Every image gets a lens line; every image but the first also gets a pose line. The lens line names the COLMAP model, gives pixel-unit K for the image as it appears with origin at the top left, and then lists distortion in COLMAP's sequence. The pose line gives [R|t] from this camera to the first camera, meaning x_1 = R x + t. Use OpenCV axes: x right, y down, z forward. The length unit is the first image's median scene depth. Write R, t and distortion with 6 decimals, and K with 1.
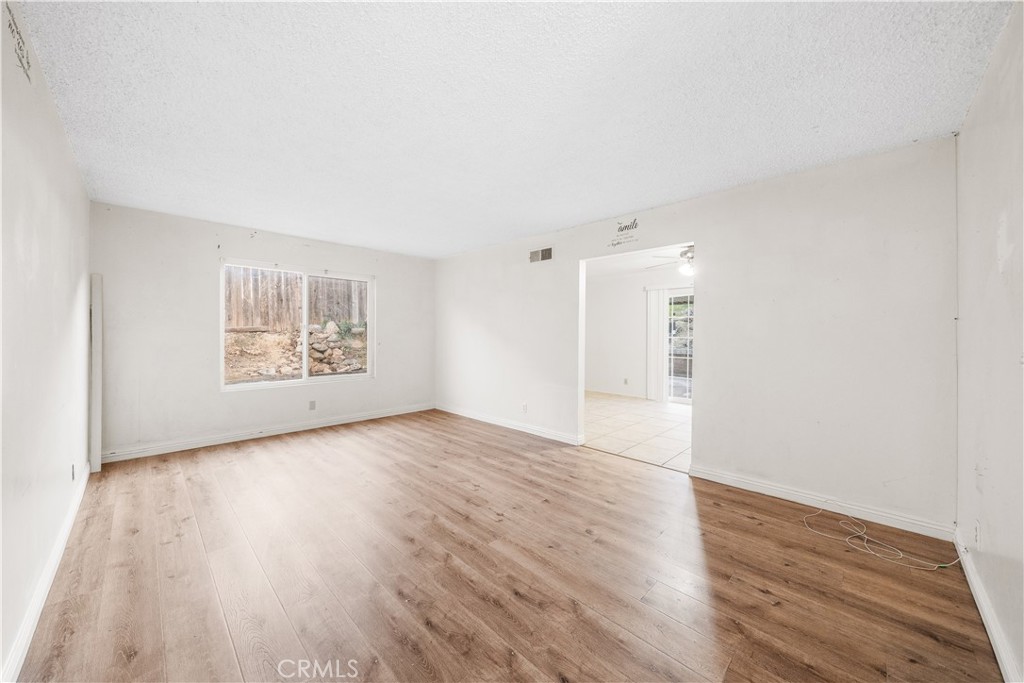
lens RADIAL K [[384.8, 0, 522.7], [0, 384.8, 331.0], [0, 0, 1]] dist [0.003388, -0.000309]
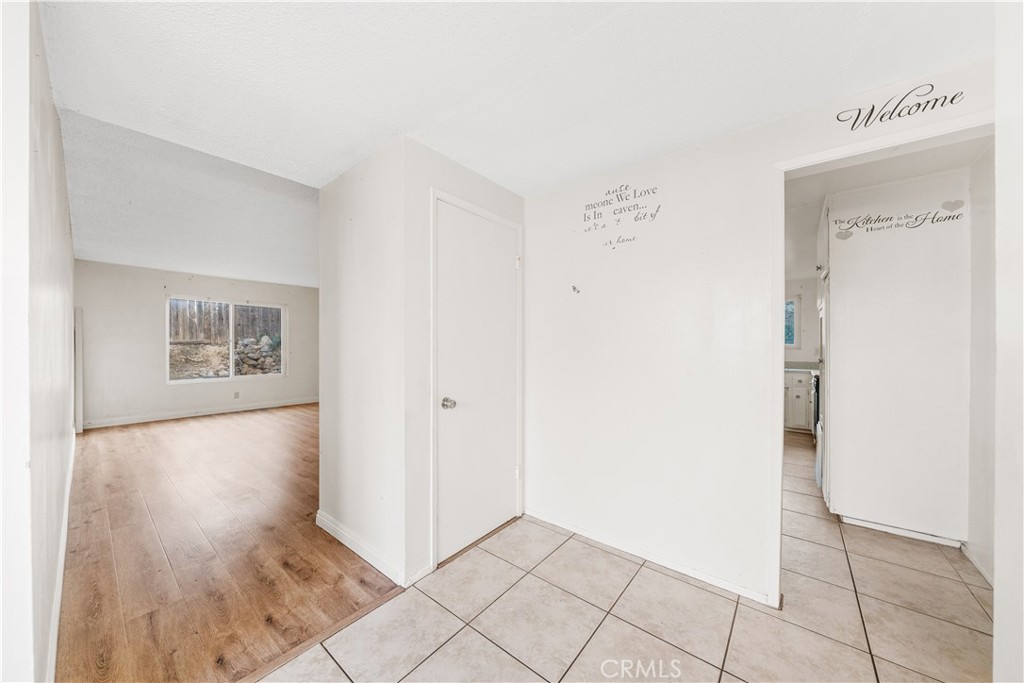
lens RADIAL K [[351.2, 0, 515.6], [0, 351.2, 342.7], [0, 0, 1]] dist [-0.007829, 0.000648]
pose [[0.994002, -0.002574, 0.109332, 0.229665], [0.002583, 0.999997, 0.000052, 0.000041], [-0.109332, 0.000231, 0.994005, -0.271719]]
